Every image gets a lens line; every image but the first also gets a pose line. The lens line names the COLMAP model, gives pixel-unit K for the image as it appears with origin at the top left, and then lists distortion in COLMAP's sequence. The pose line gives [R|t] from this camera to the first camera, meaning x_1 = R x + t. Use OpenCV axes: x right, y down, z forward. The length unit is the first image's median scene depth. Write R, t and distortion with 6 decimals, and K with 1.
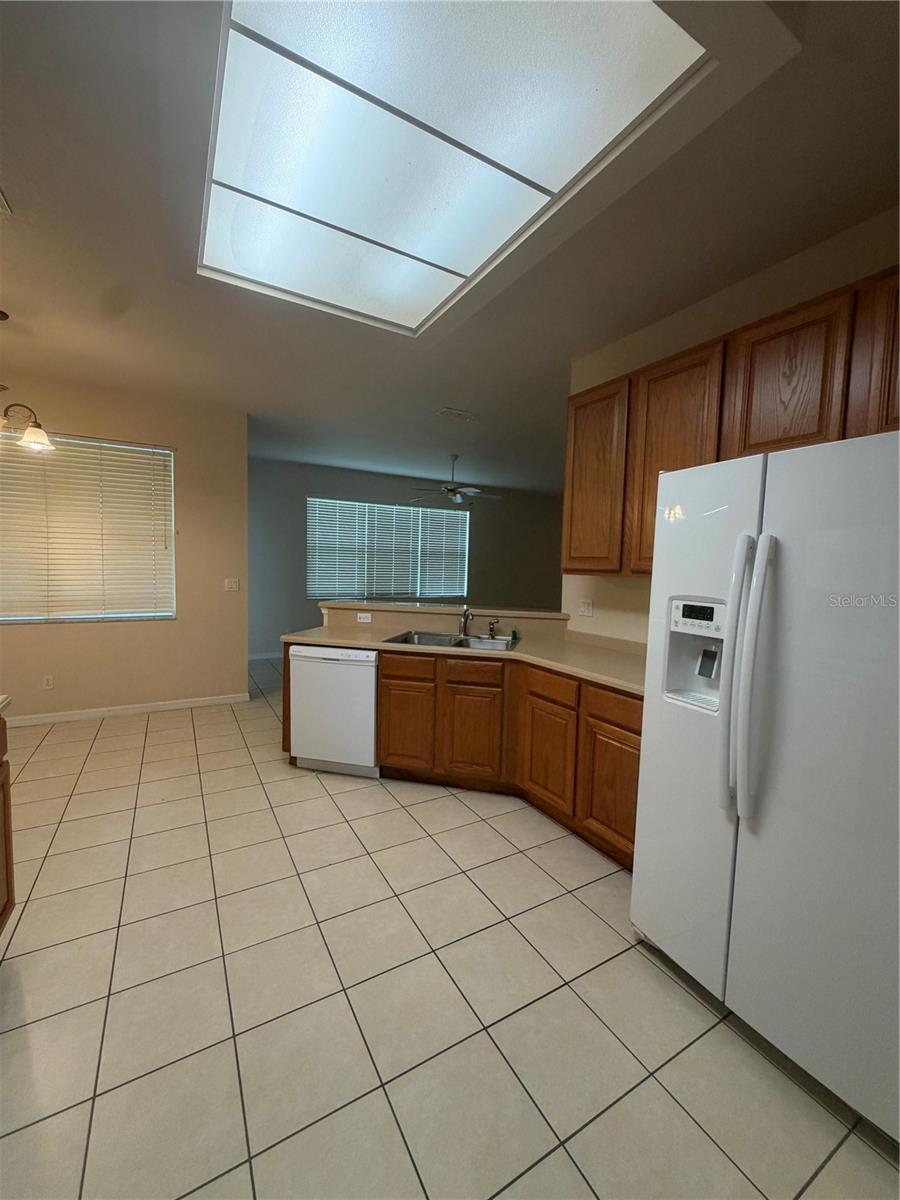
lens RADIAL K [[478.8, 0, 447.6], [0, 478.8, 598.5], [0, 0, 1]] dist [0.002089, 0.000206]
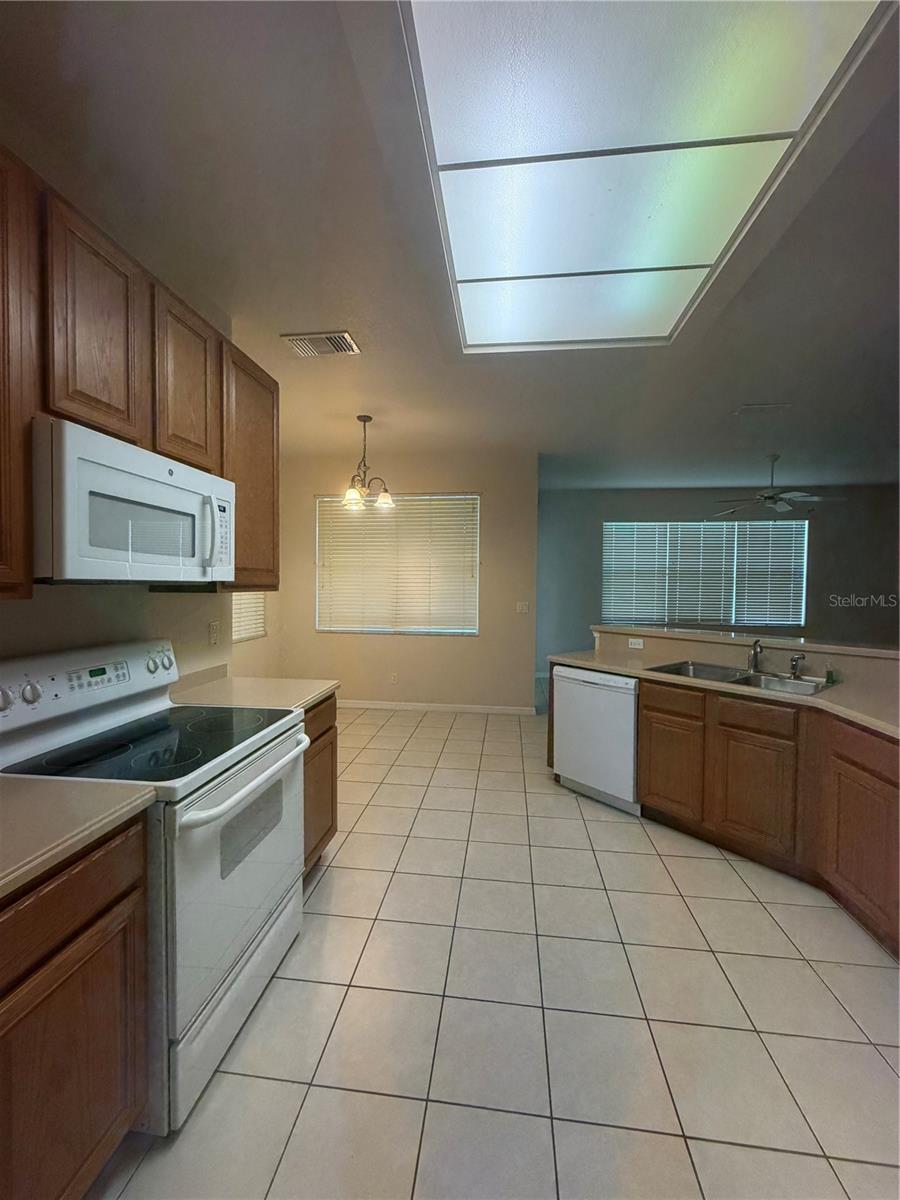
lens RADIAL K [[478.8, 0, 451.6], [0, 478.8, 599.6], [0, 0, 1]] dist [0.002089, 0.000206]
pose [[0.805042, 0.001990, -0.593214, 0.108315], [-0.030642, 0.998799, -0.038233, 0.000685], [0.592426, 0.048957, 0.804136, 0.014775]]
